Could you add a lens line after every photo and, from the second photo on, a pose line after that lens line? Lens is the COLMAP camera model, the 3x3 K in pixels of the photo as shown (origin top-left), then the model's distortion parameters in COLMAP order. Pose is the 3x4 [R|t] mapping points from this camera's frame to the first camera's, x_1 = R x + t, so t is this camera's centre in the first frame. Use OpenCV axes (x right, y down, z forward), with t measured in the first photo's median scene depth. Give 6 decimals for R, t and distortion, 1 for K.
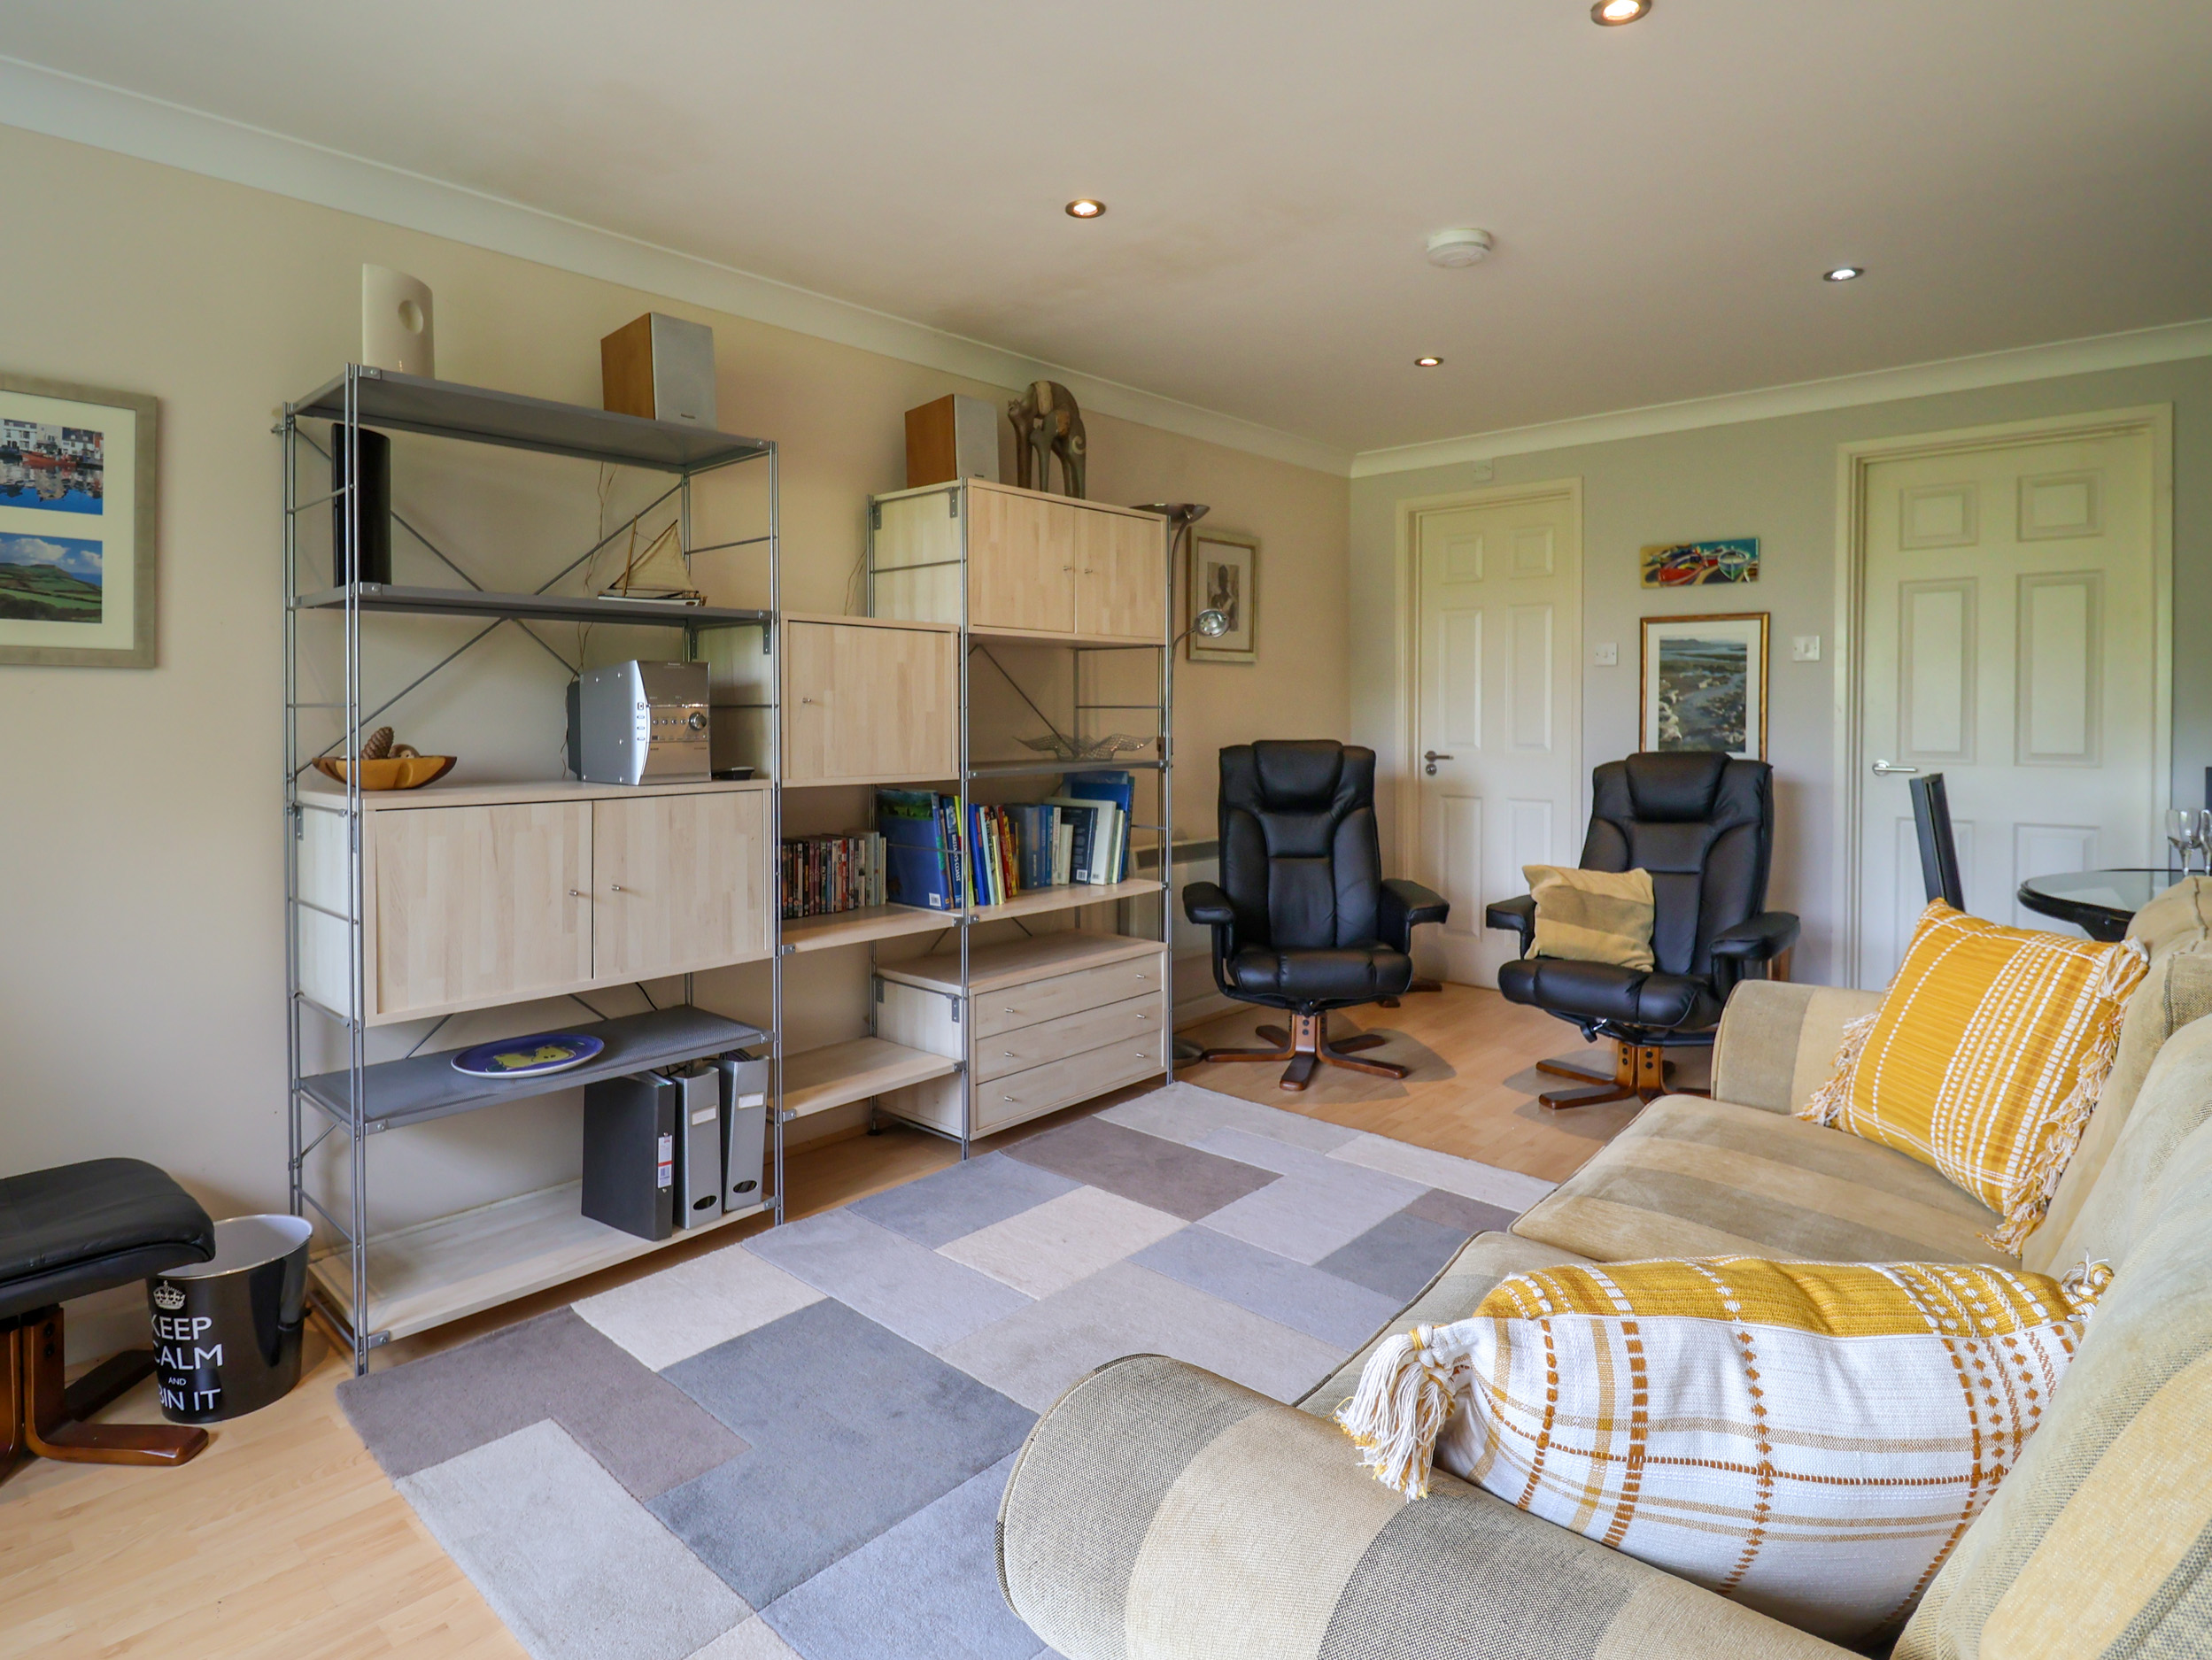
lens RADIAL K [[1193.0, 0, 1098.0], [0, 1193.0, 763.6], [0, 0, 1]] dist [-0.001057, -0.014733]
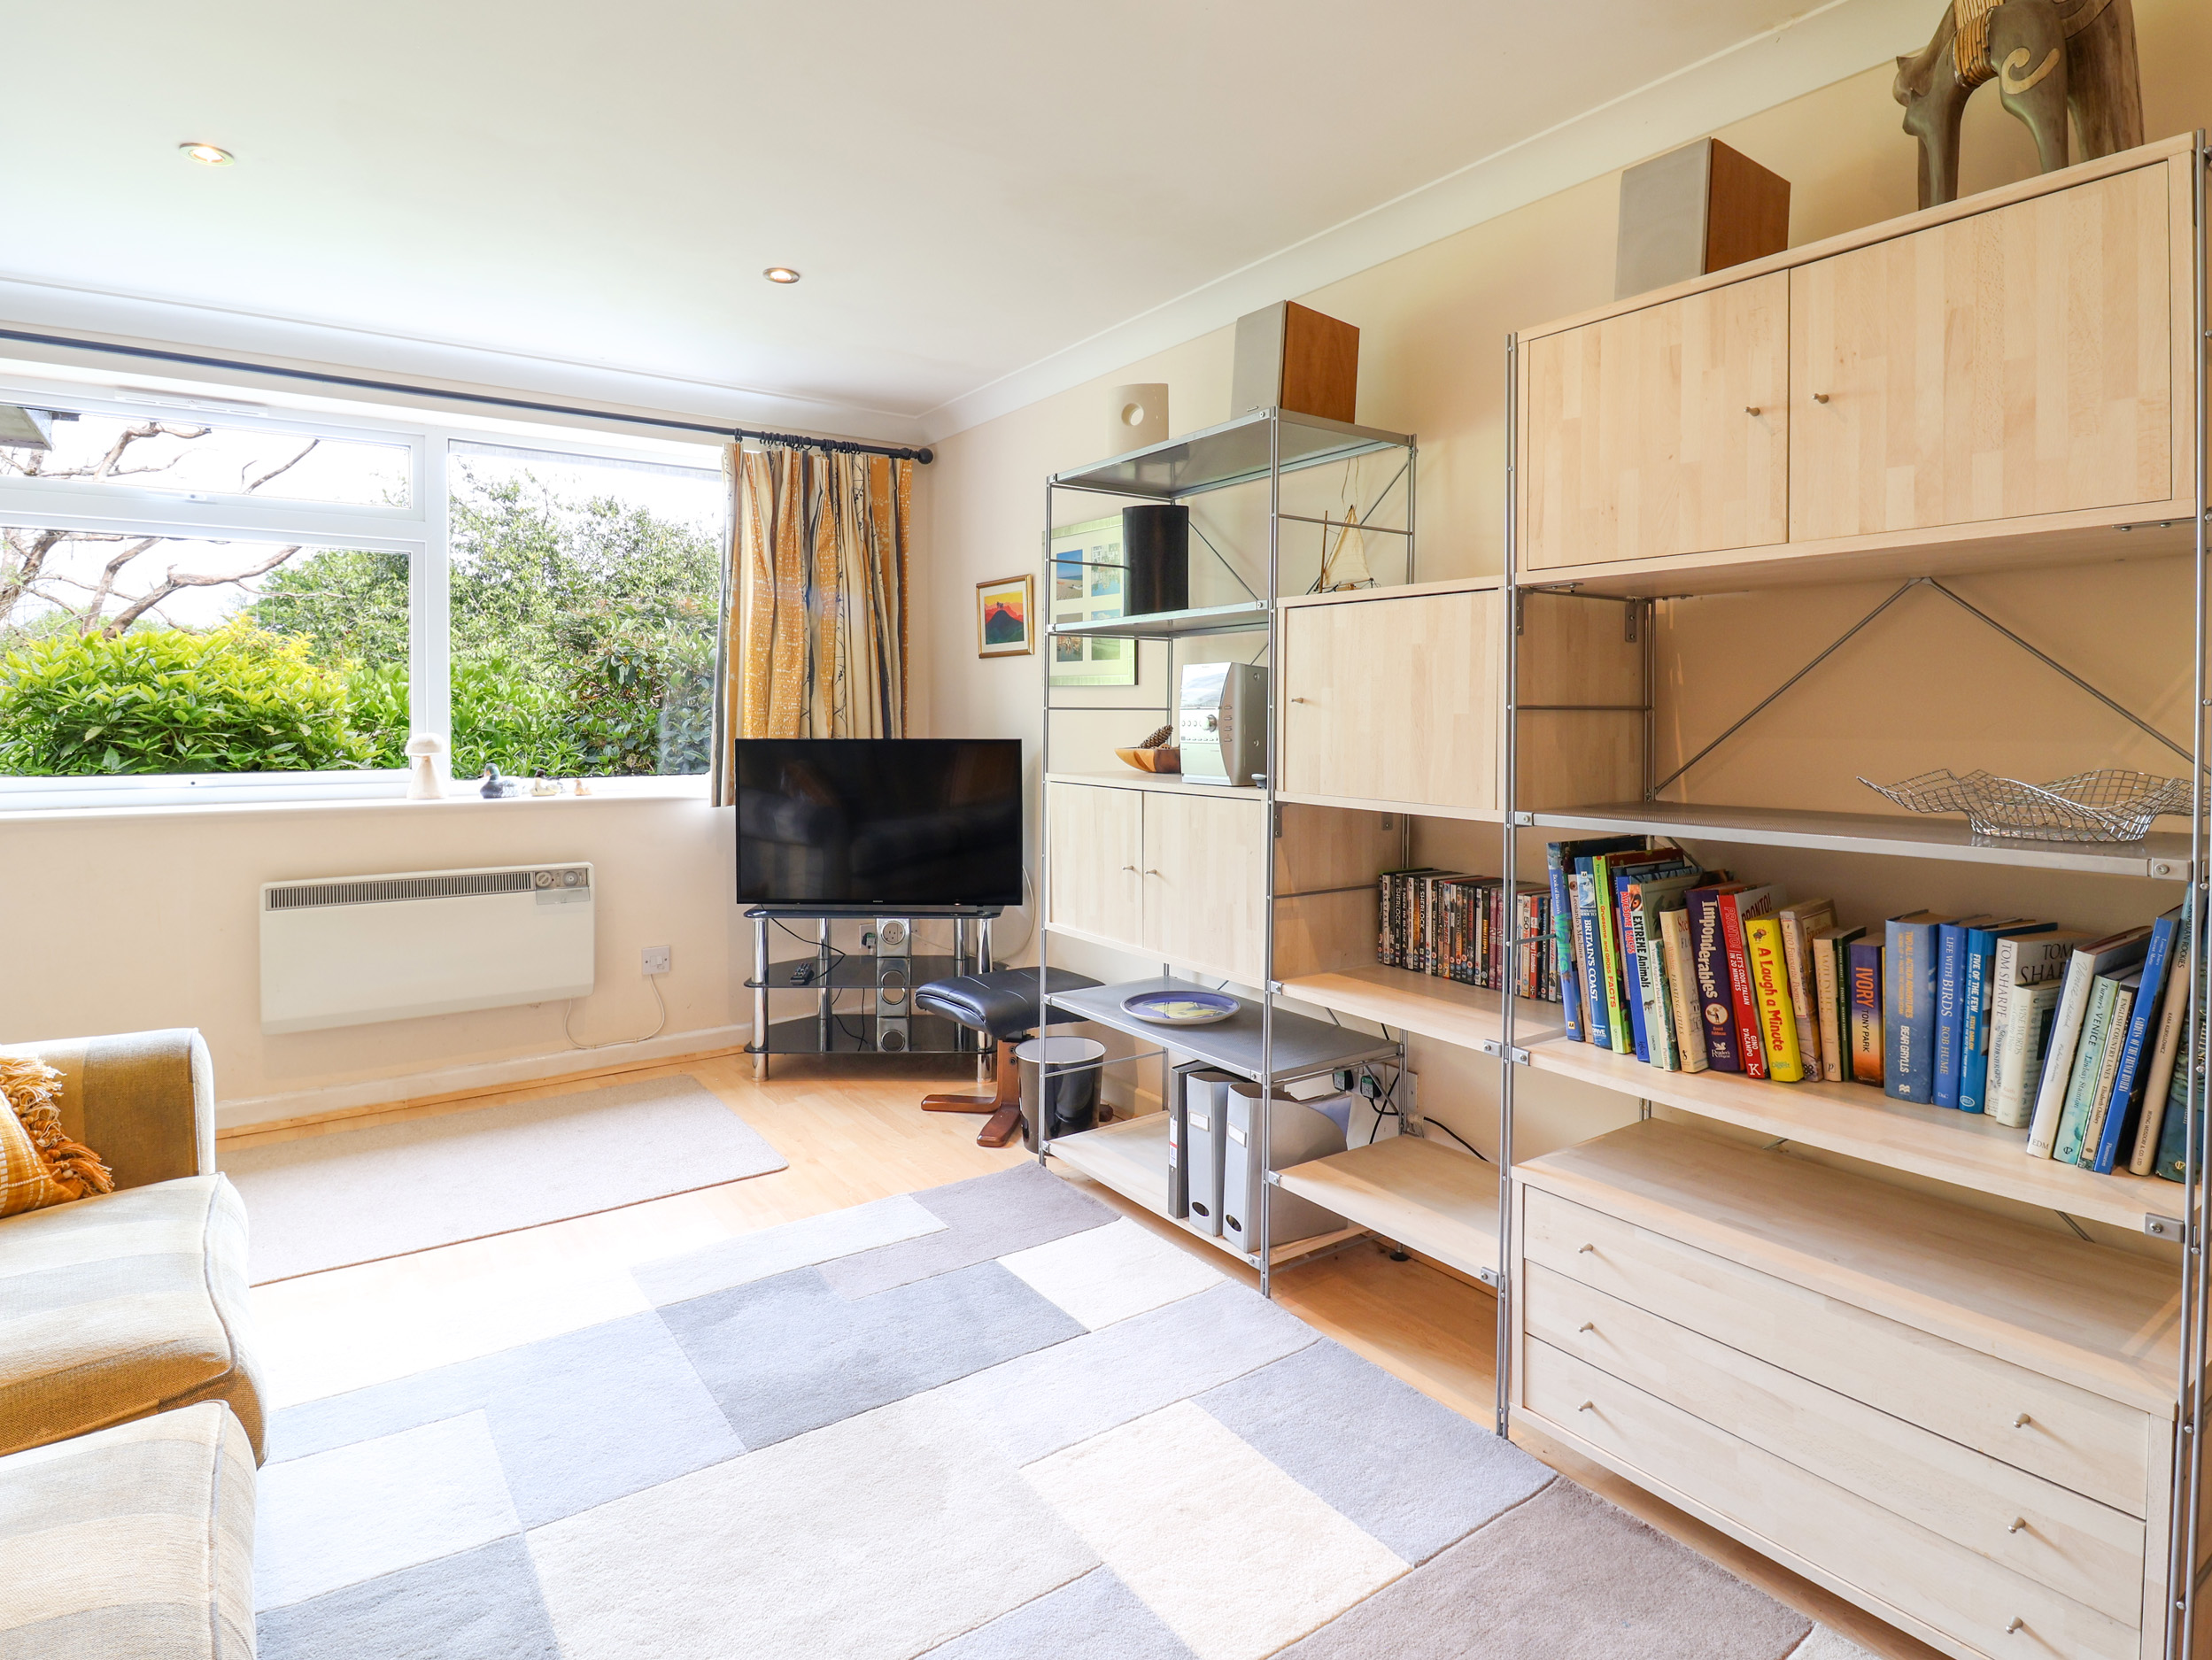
lens RADIAL K [[1164.9, 0, 1111.8], [0, 1164.9, 735.6], [0, 0, 1]] dist [0.005411, -0.014192]
pose [[-0.209755, 0.017495, -0.977597, 0.601364], [-0.040831, 0.998811, 0.026635, -0.045916], [0.976901, 0.045504, -0.208791, 1.064996]]
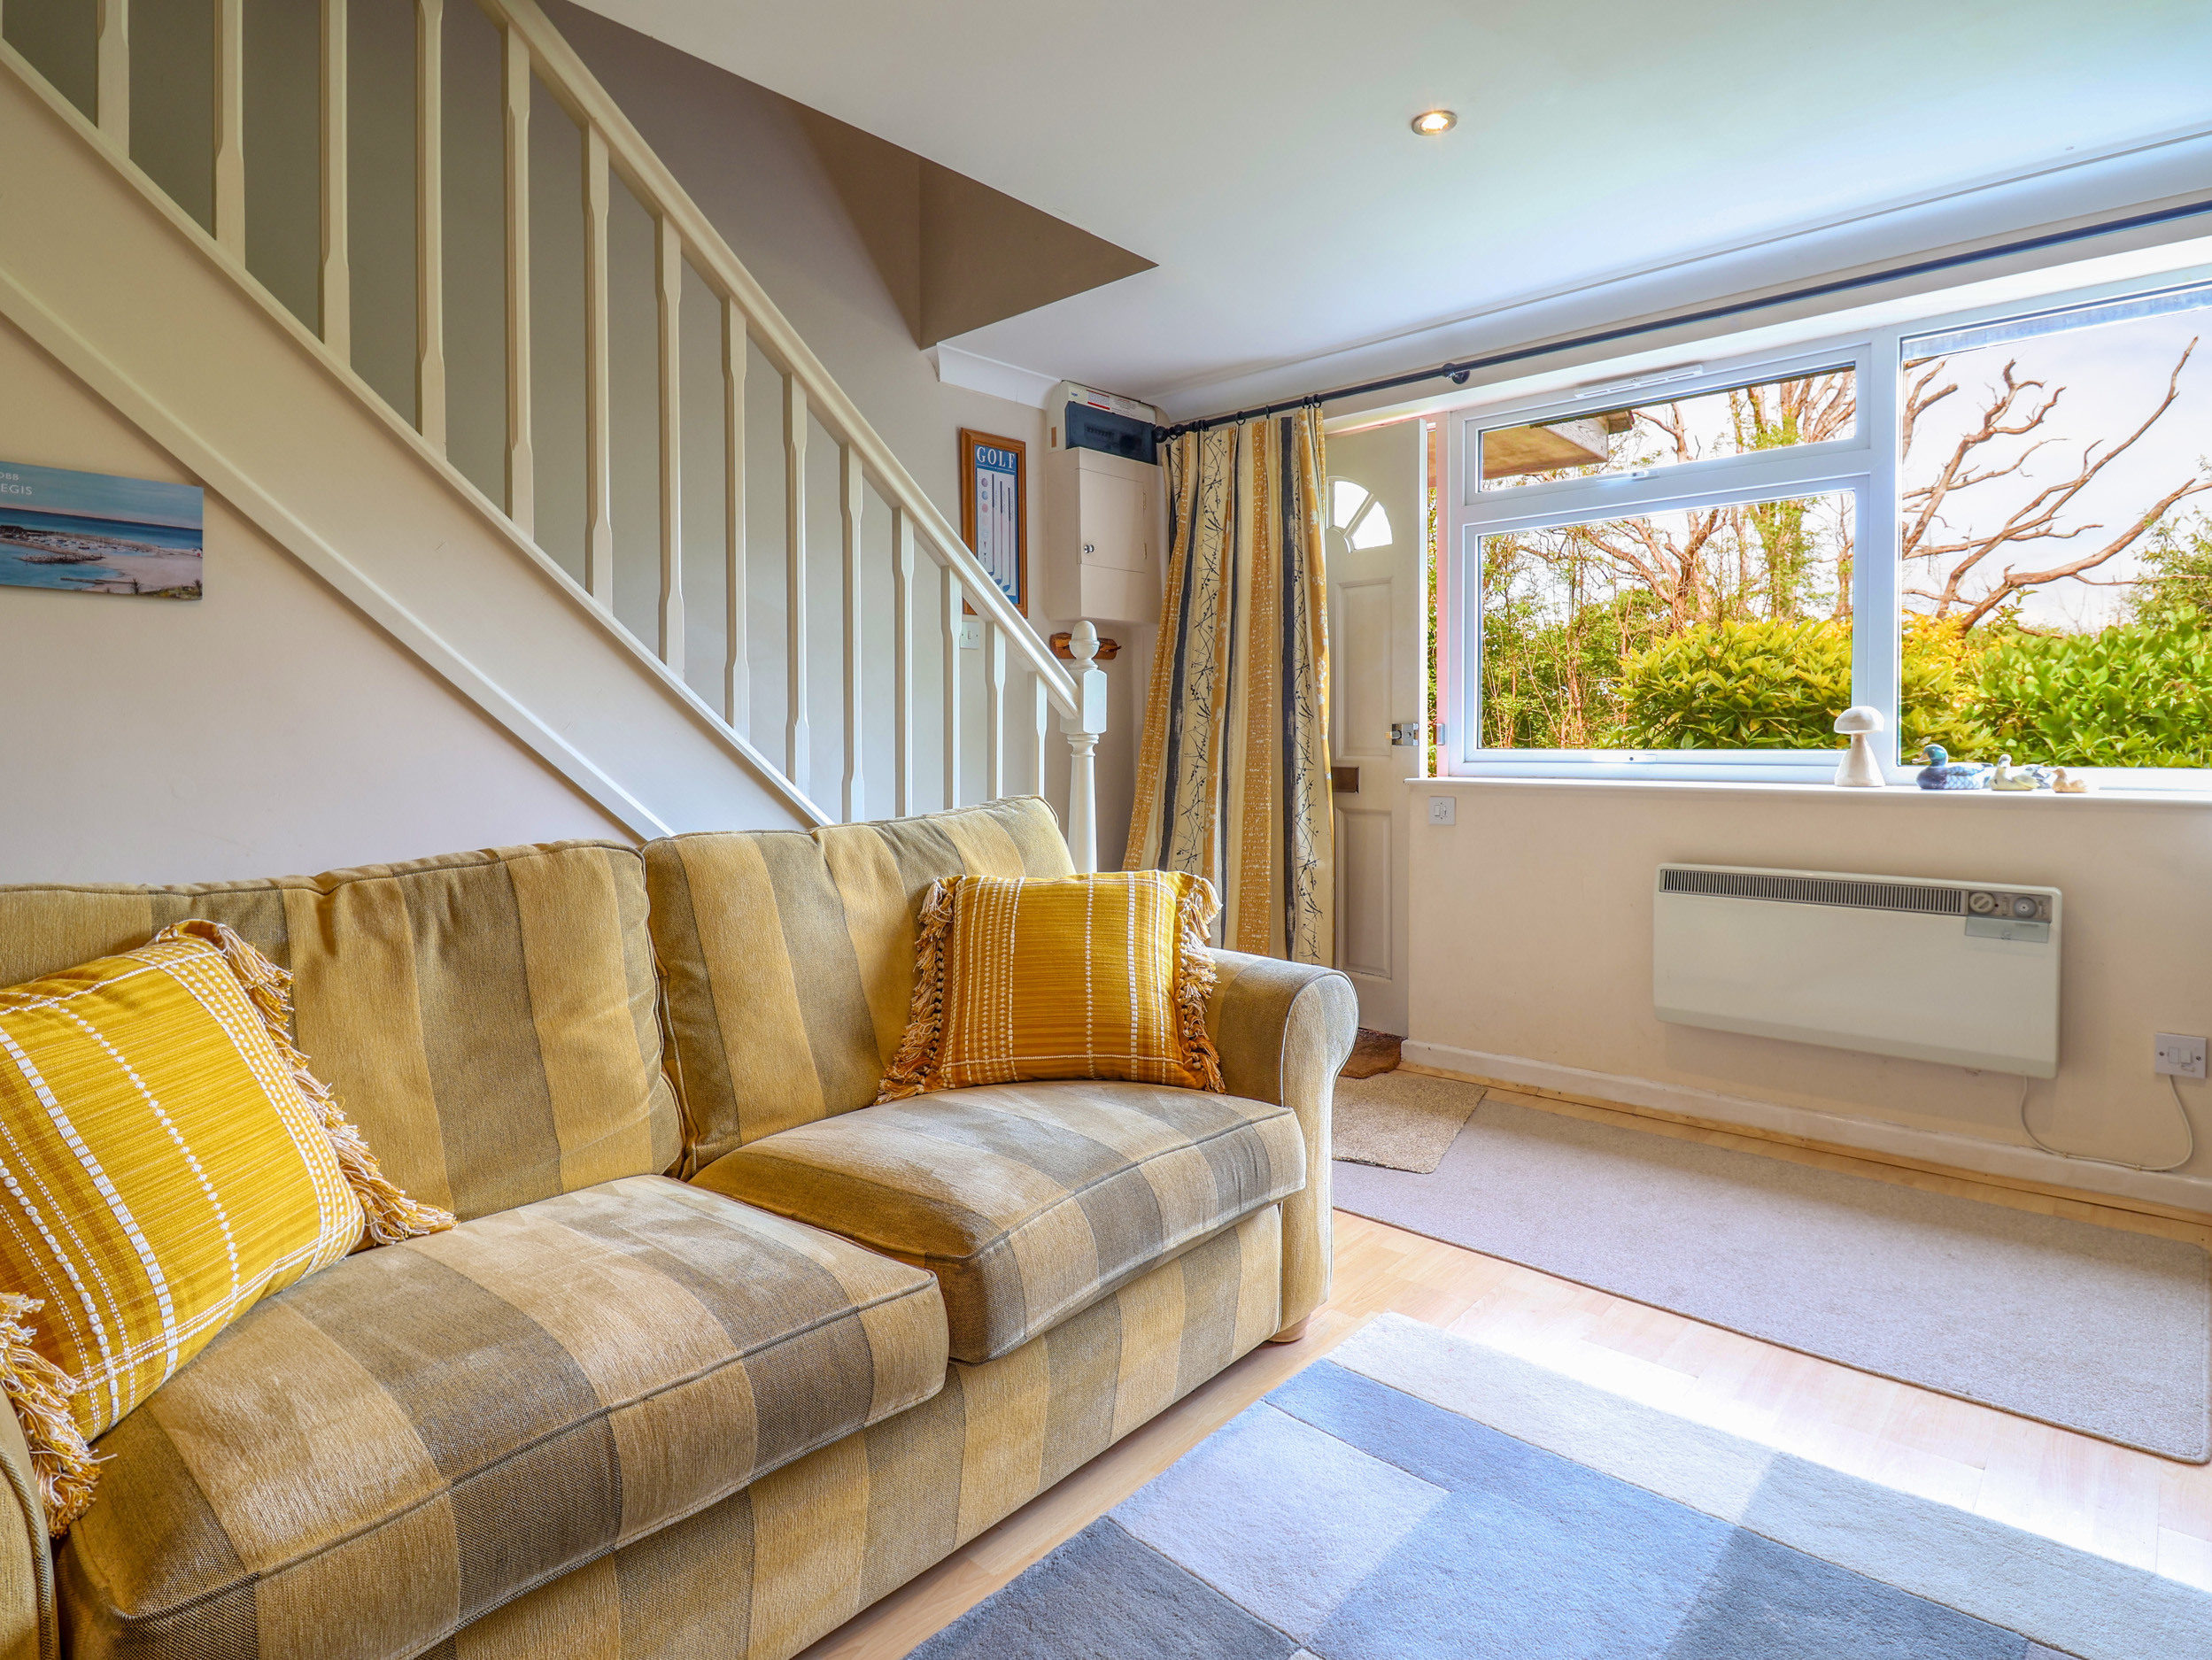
lens RADIAL K [[1193.0, 0, 1098.0], [0, 1193.0, 763.6], [0, 0, 1]] dist [-0.001057, -0.014733]
pose [[-0.999860, 0.011663, -0.012019, 0.153197], [0.010790, 0.997468, 0.070288, -0.010555], [0.012809, 0.070149, -0.997454, 1.135191]]
